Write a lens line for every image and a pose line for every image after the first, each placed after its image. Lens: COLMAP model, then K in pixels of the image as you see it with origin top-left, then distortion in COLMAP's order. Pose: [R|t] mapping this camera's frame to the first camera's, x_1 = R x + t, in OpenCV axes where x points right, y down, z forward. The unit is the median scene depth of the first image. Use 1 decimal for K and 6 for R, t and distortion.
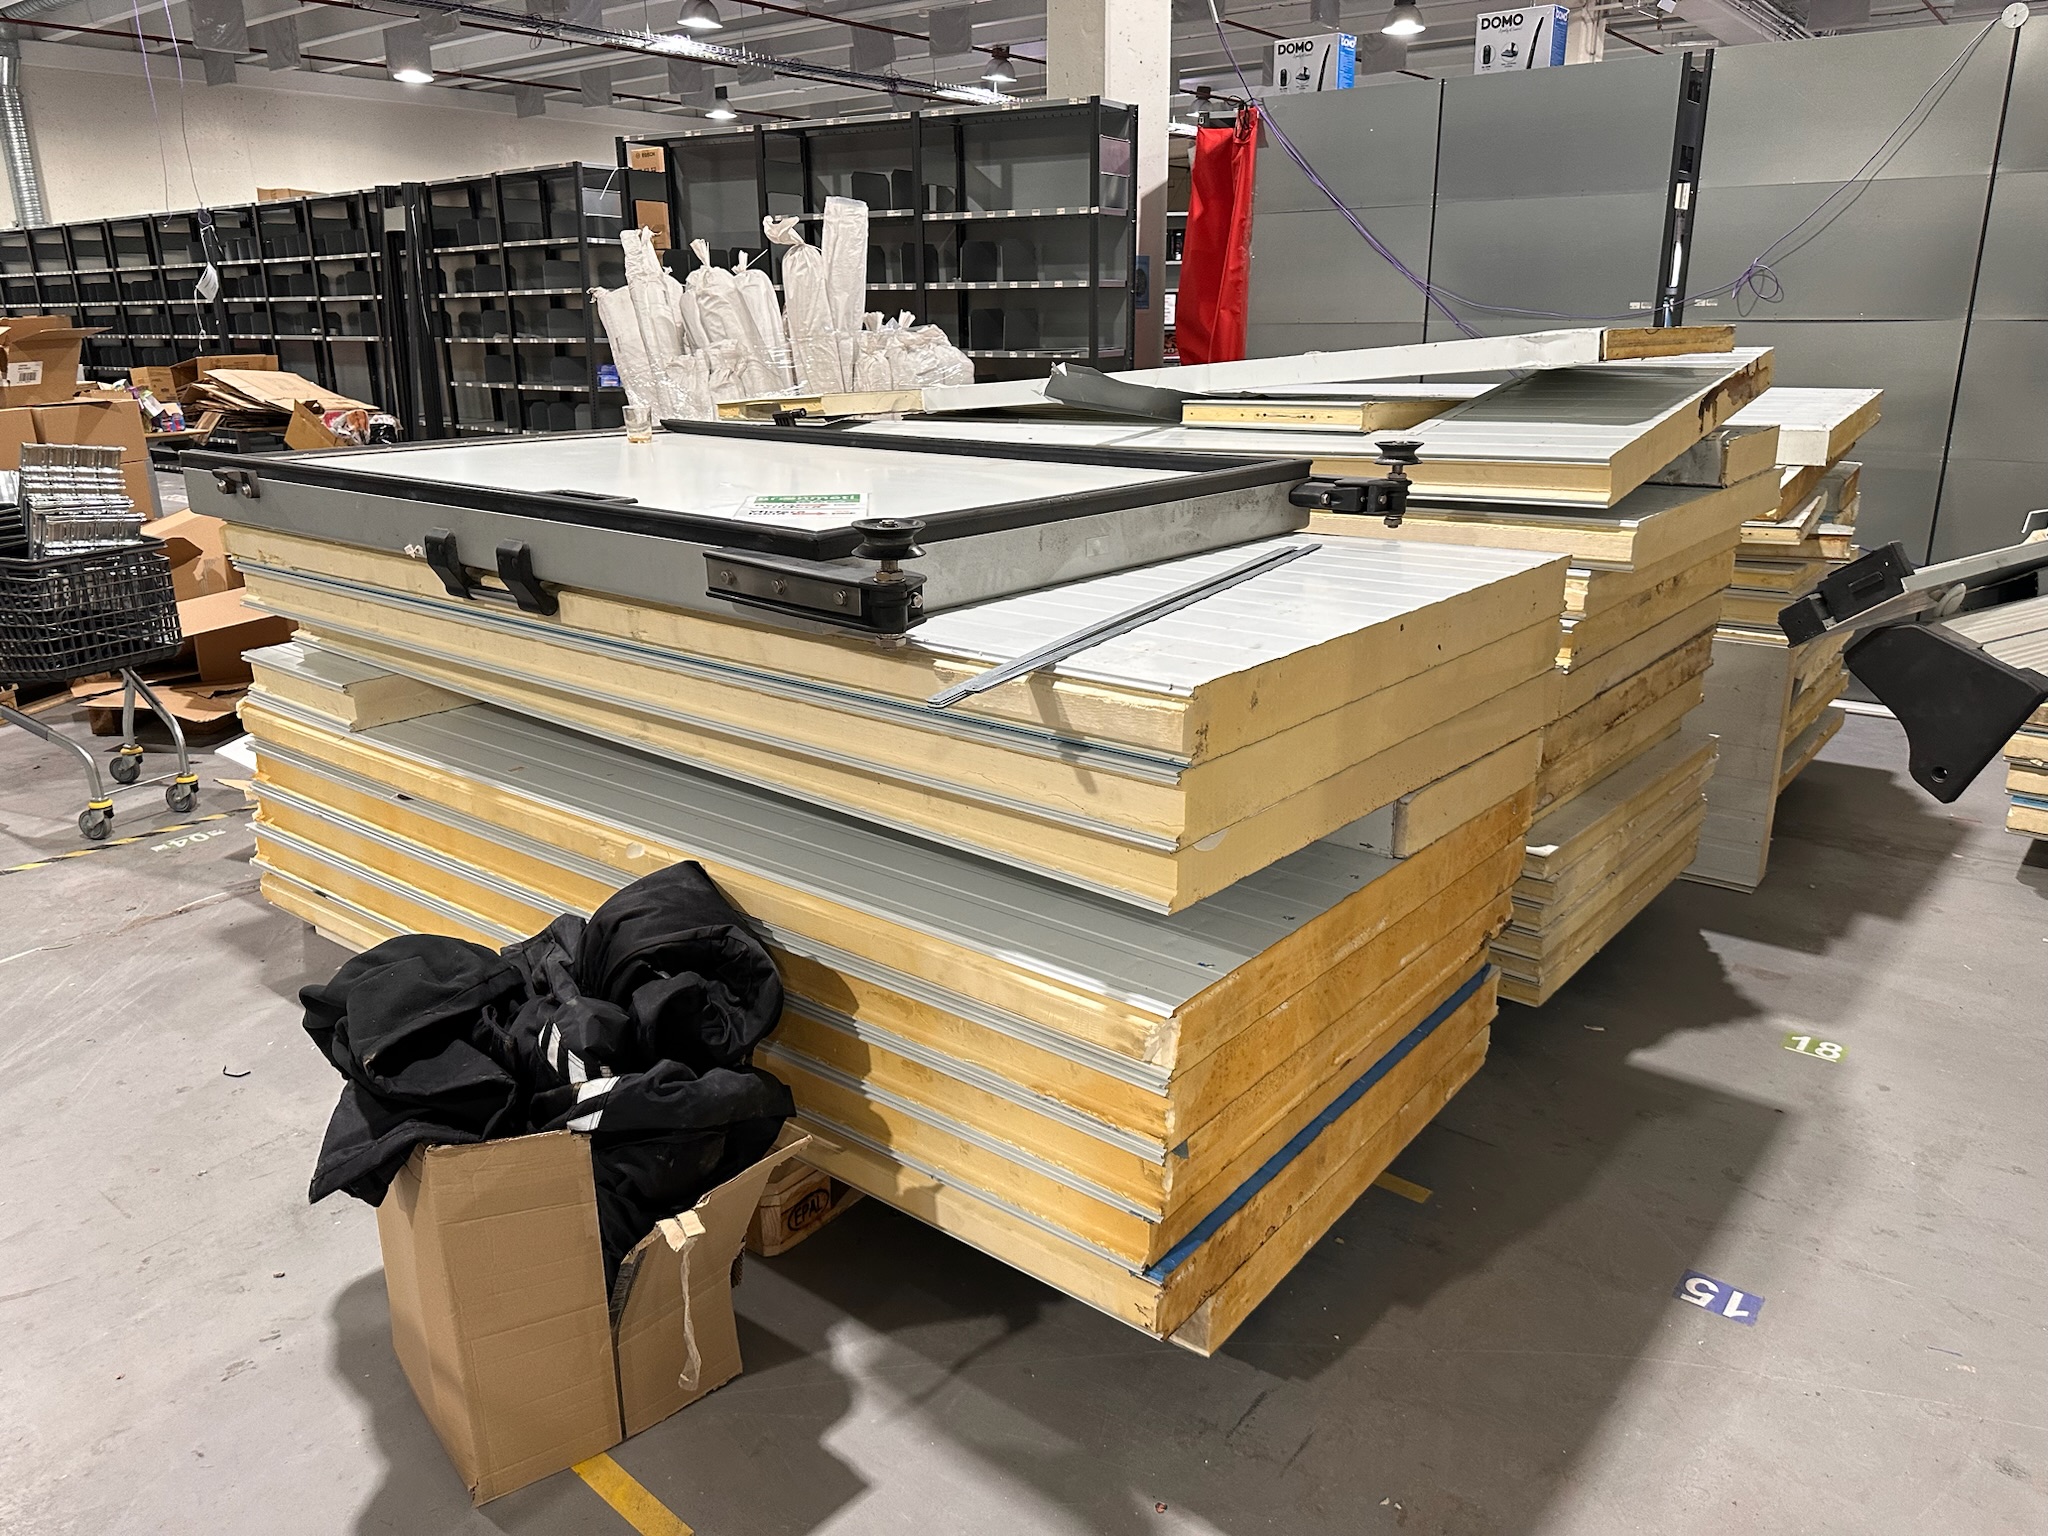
lens RADIAL K [[1463.8, 0, 1023.0], [0, 1463.8, 746.3], [0, 0, 1]] dist [-0.001613, -0.029783]
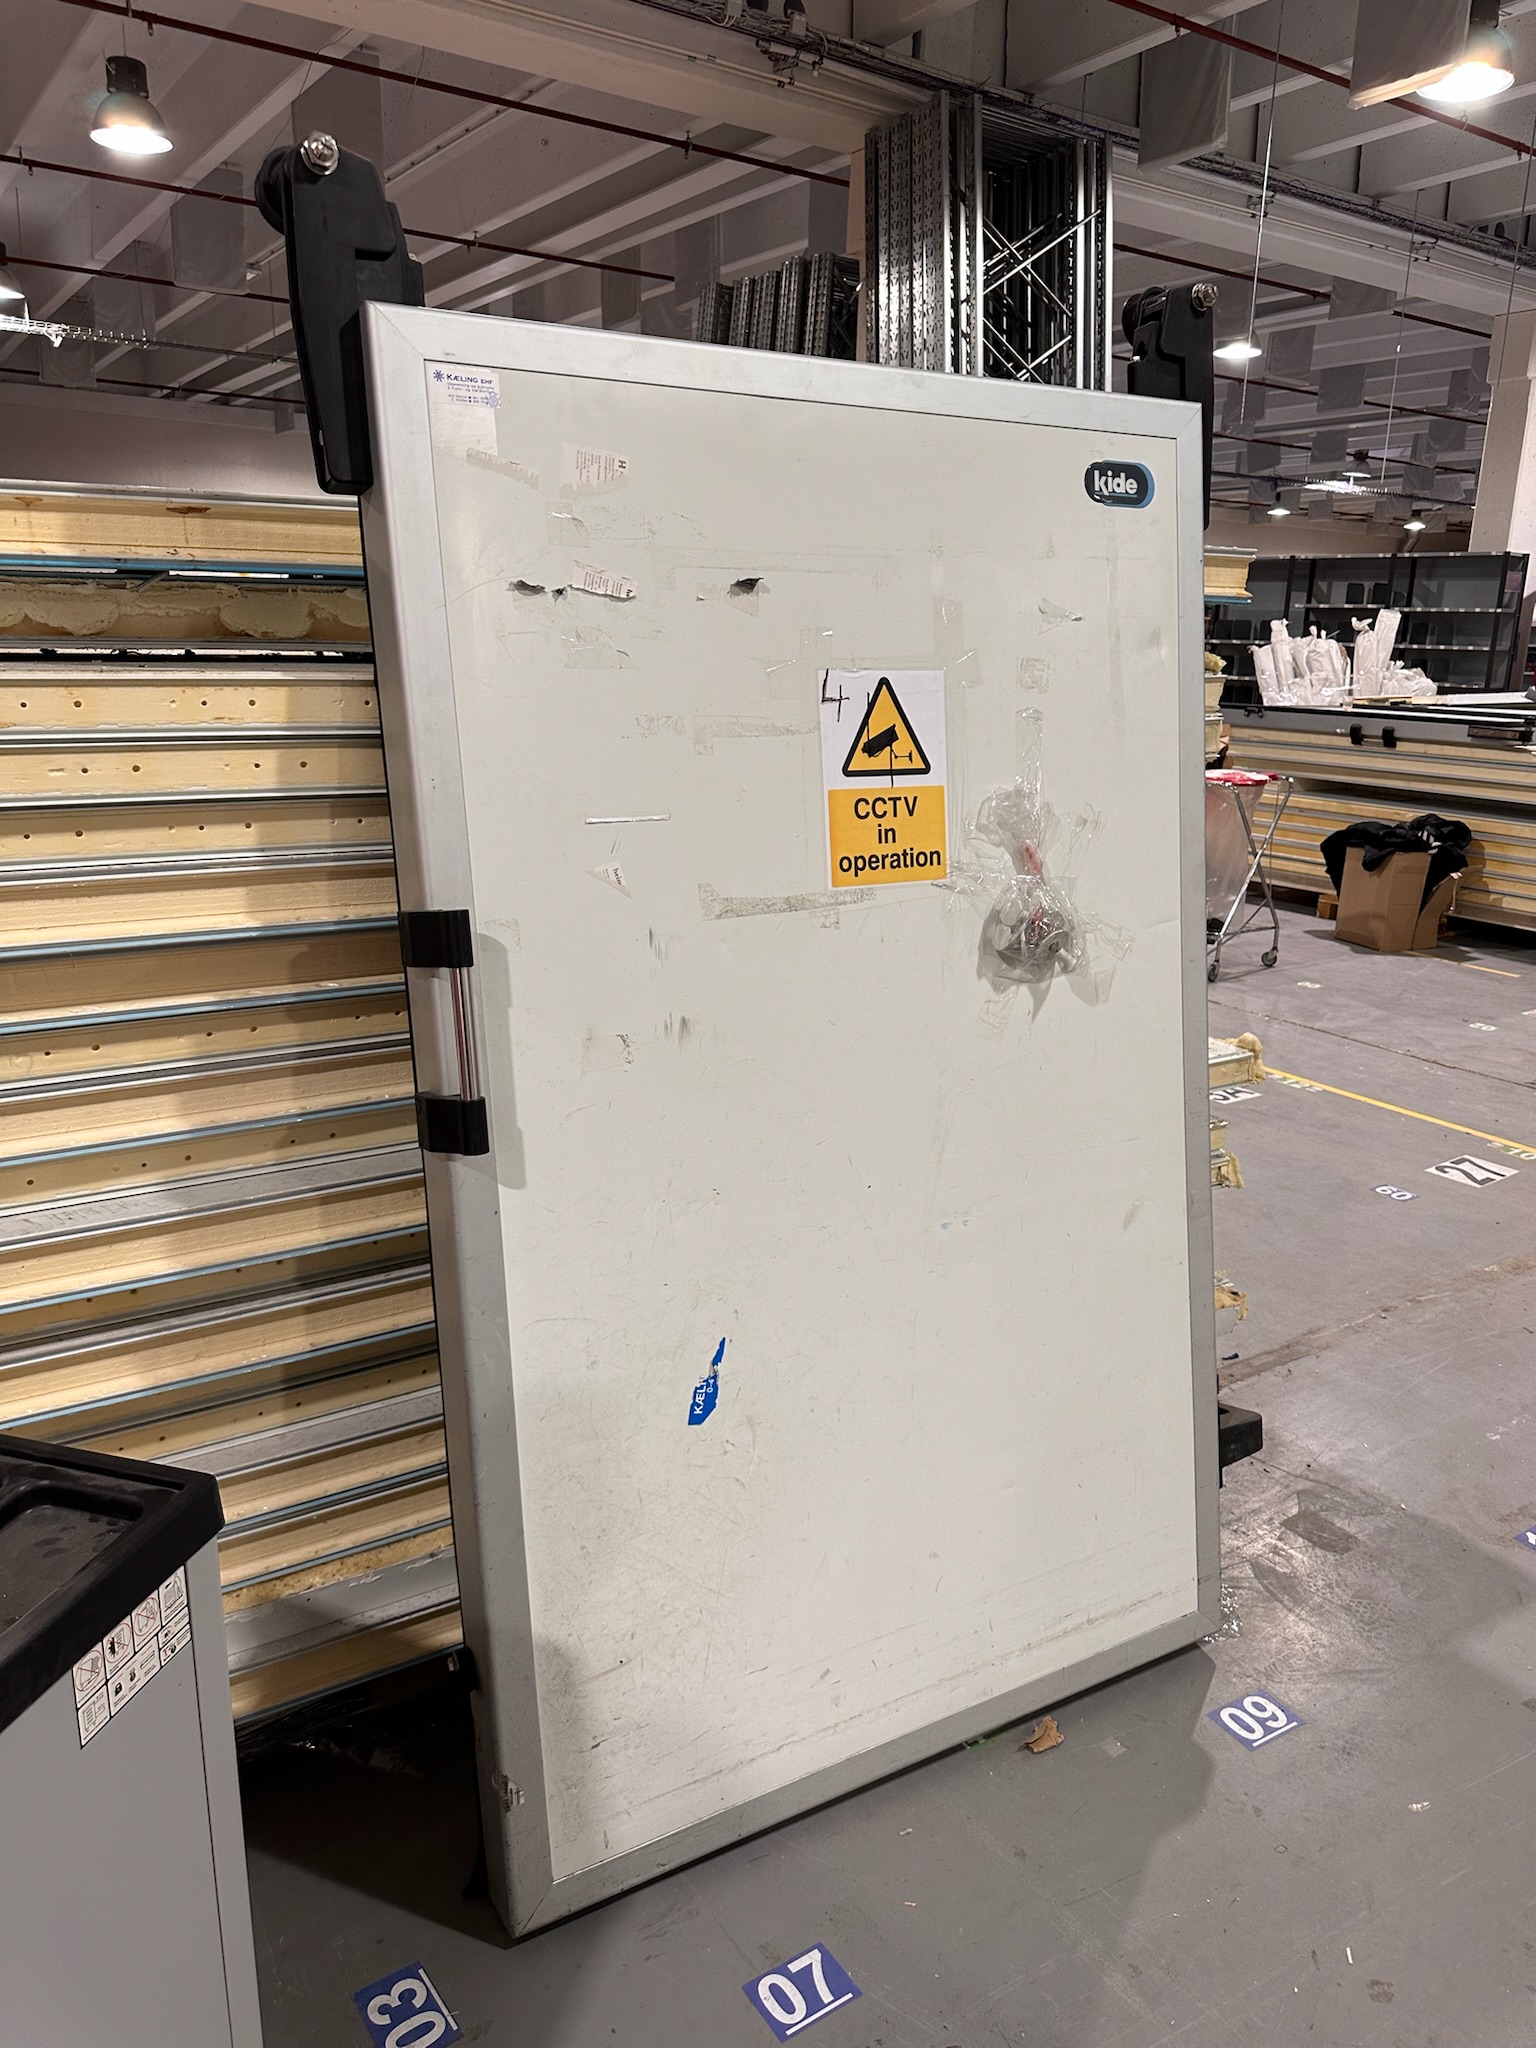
lens RADIAL K [[1463.8, 0, 735.2], [0, 1463.8, 1025.8], [0, 0, 1]] dist [-0.001613, -0.029783]
pose [[0.944534, 0.111219, -0.309007, -0.495792], [-0.120736, 0.992615, -0.011788, 0.619650], [0.305414, 0.048443, 0.950987, -2.158612]]
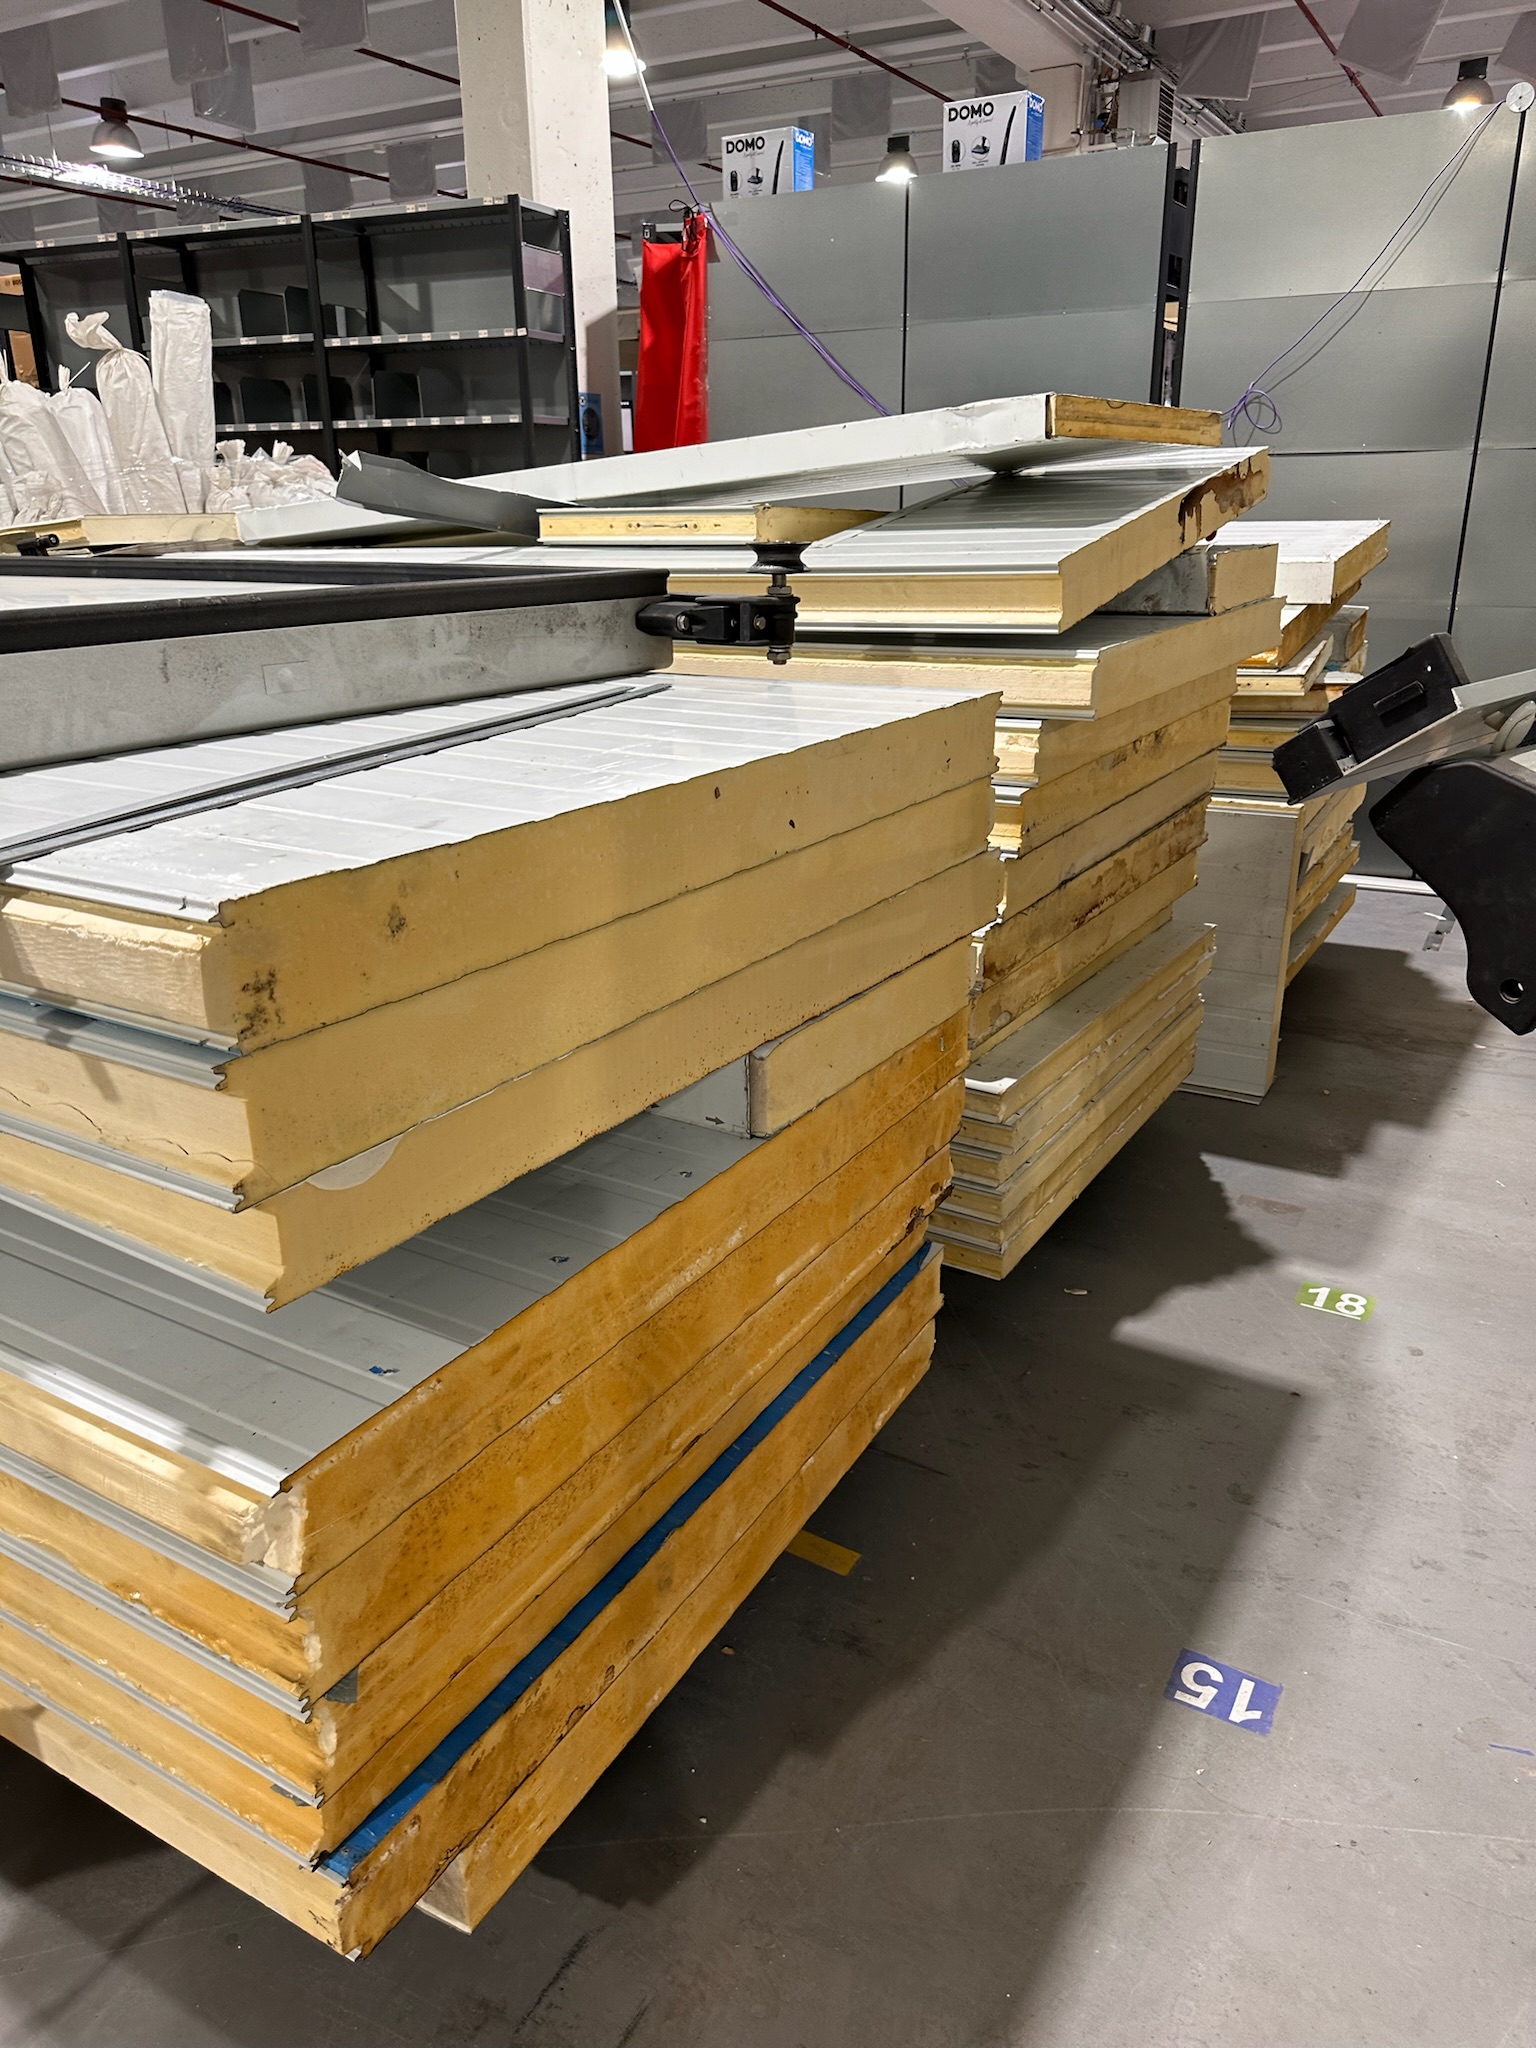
lens RADIAL K [[1433.9, 0, 768.0], [0, 1433.9, 1024.0], [0, 0, 1]] dist [0.007975, -0.054804]
pose [[0.990352, -0.048575, 0.129780, 0.134948], [0.040766, 0.997233, 0.062171, -0.013371], [-0.132441, -0.056281, 0.989592, 0.261546]]
